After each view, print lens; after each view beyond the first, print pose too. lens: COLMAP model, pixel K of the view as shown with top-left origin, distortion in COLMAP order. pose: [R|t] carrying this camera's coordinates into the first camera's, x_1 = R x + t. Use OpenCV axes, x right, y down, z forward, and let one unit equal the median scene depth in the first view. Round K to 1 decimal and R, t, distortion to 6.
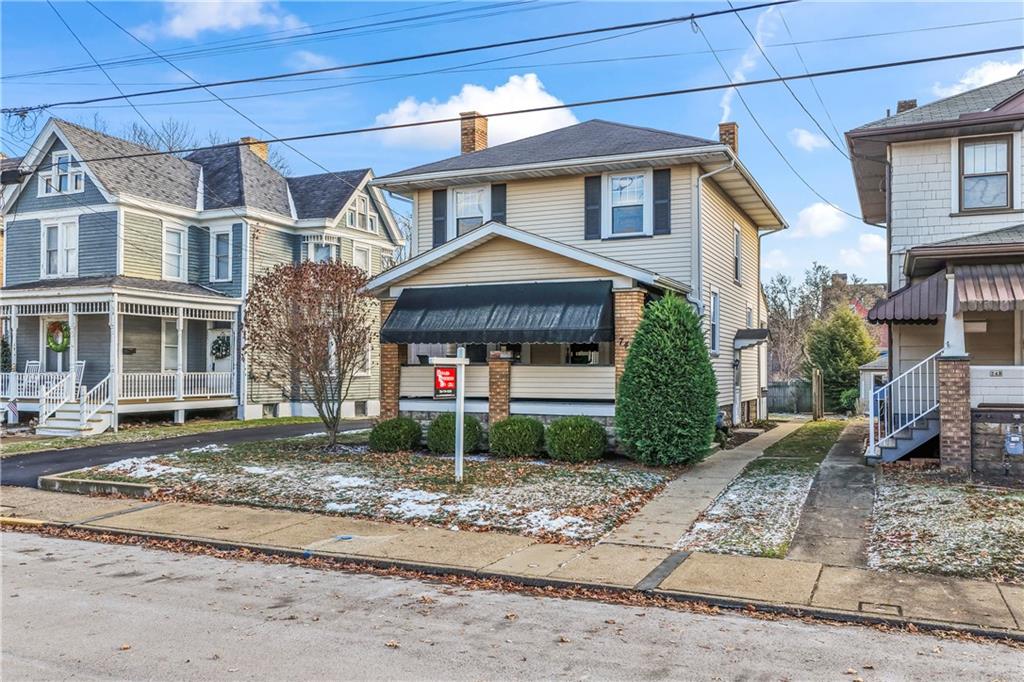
lens RADIAL K [[867.3, 0, 512.0], [0, 867.3, 341.0], [0, 0, 1]] dist [0.001975, 0.004613]
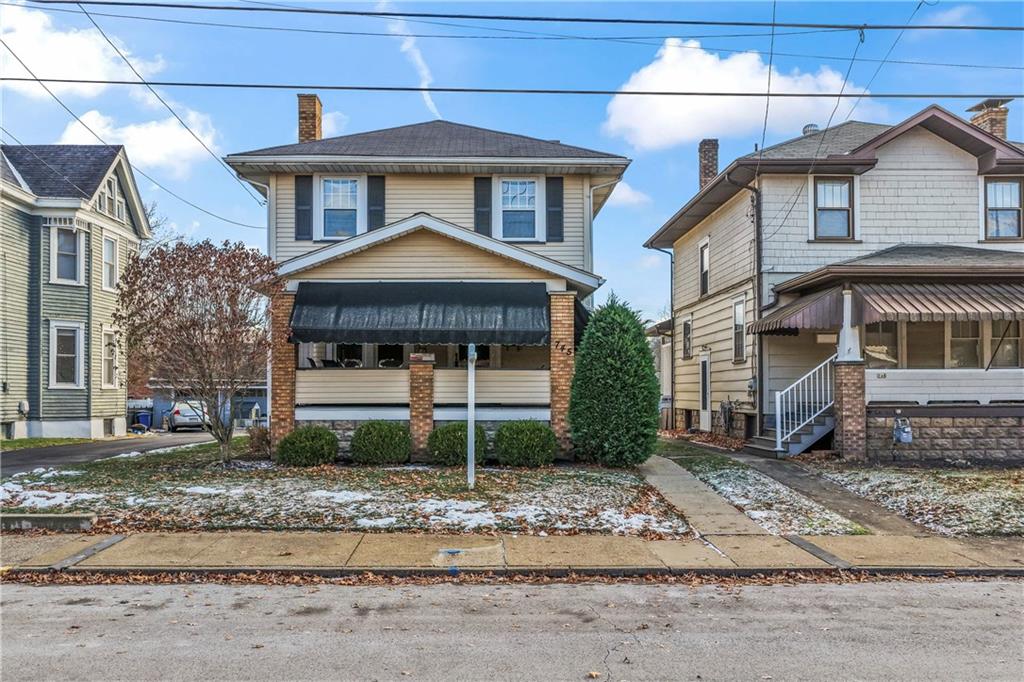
lens RADIAL K [[873.4, 0, 510.5], [0, 873.4, 363.4], [0, 0, 1]] dist [0.000047, 0.011157]
pose [[0.904666, 0.011726, 0.425960, -0.342461], [-0.011453, 0.999929, -0.003203, 0.025286], [-0.425968, -0.001981, 0.904736, 0.115779]]
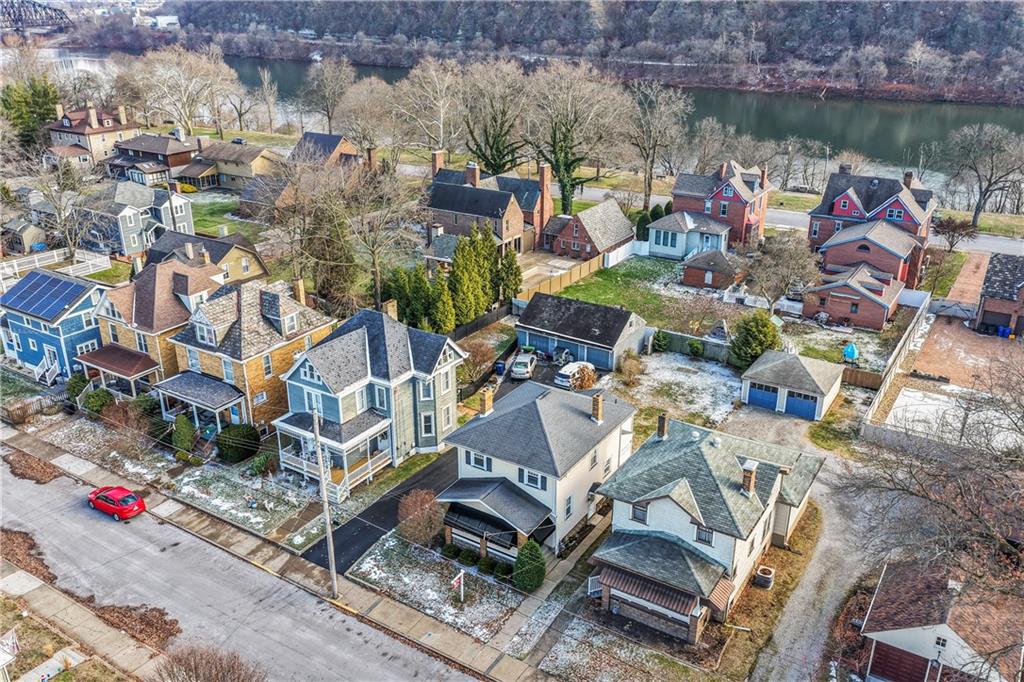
lens RADIAL K [[873.4, 0, 510.5], [0, 873.4, 363.4], [0, 0, 1]] dist [0.000047, 0.011157]
pose [[0.989113, 0.061823, -0.133544, 0.465086], [0.003252, 0.898071, 0.439838, -1.915450], [0.147124, -0.435483, 0.888093, -1.461749]]
